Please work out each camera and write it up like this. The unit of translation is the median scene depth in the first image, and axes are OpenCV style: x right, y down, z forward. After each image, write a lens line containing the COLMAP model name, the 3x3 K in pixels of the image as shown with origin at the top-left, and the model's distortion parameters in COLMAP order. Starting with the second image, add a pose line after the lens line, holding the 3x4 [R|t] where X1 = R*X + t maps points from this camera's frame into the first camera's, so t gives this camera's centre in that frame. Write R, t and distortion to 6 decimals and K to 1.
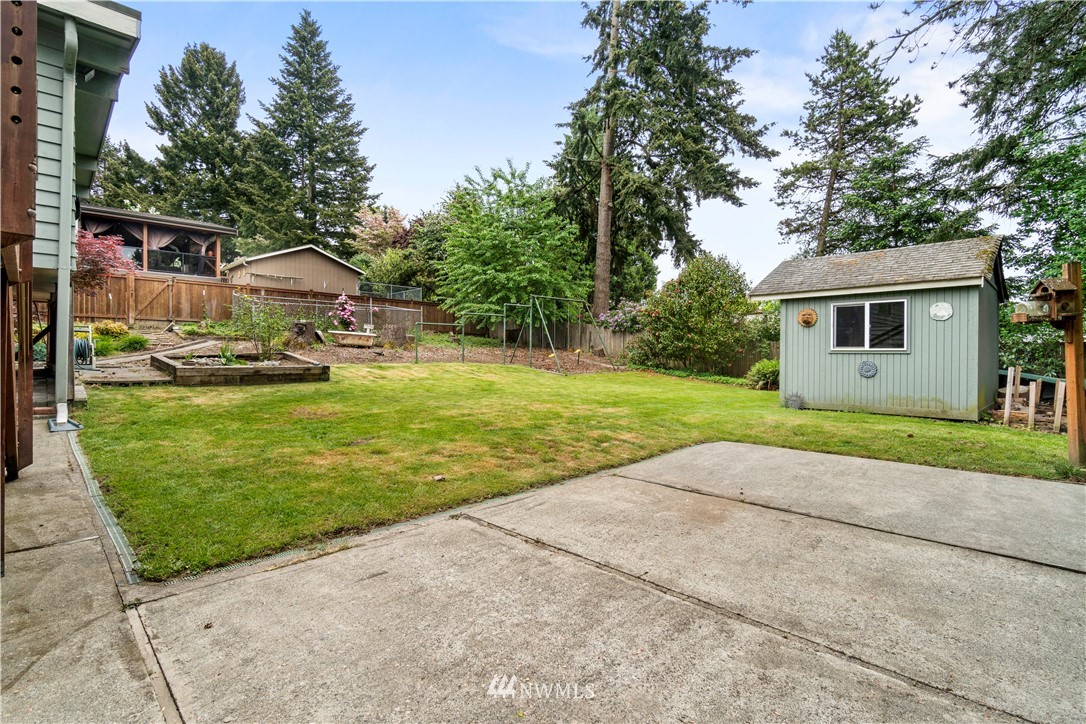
lens RADIAL K [[509.6, 0, 534.8], [0, 509.6, 359.1], [0, 0, 1]] dist [-0.001781, -0.000541]
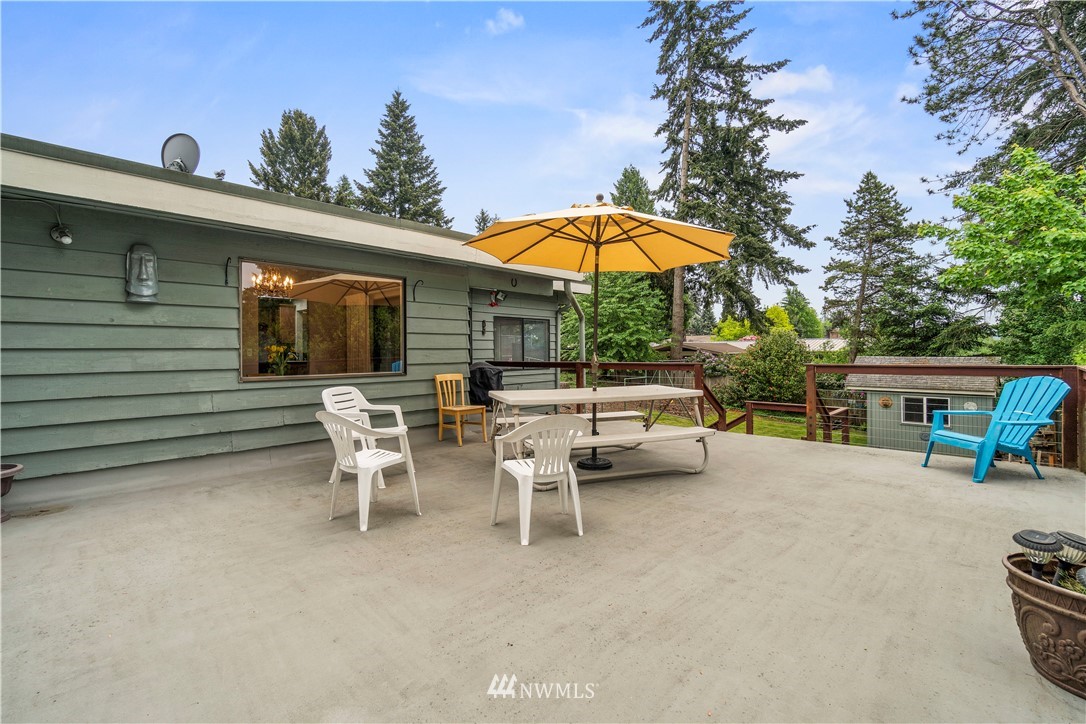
lens RADIAL K [[467.2, 0, 543.5], [0, 467.2, 354.8], [0, 0, 1]] dist [0.003014, -0.000026]
pose [[0.999717, -0.010031, 0.021590, -0.283557], [0.010176, 0.999926, -0.006594, -0.107644], [-0.021522, 0.006812, 0.999745, -0.237679]]
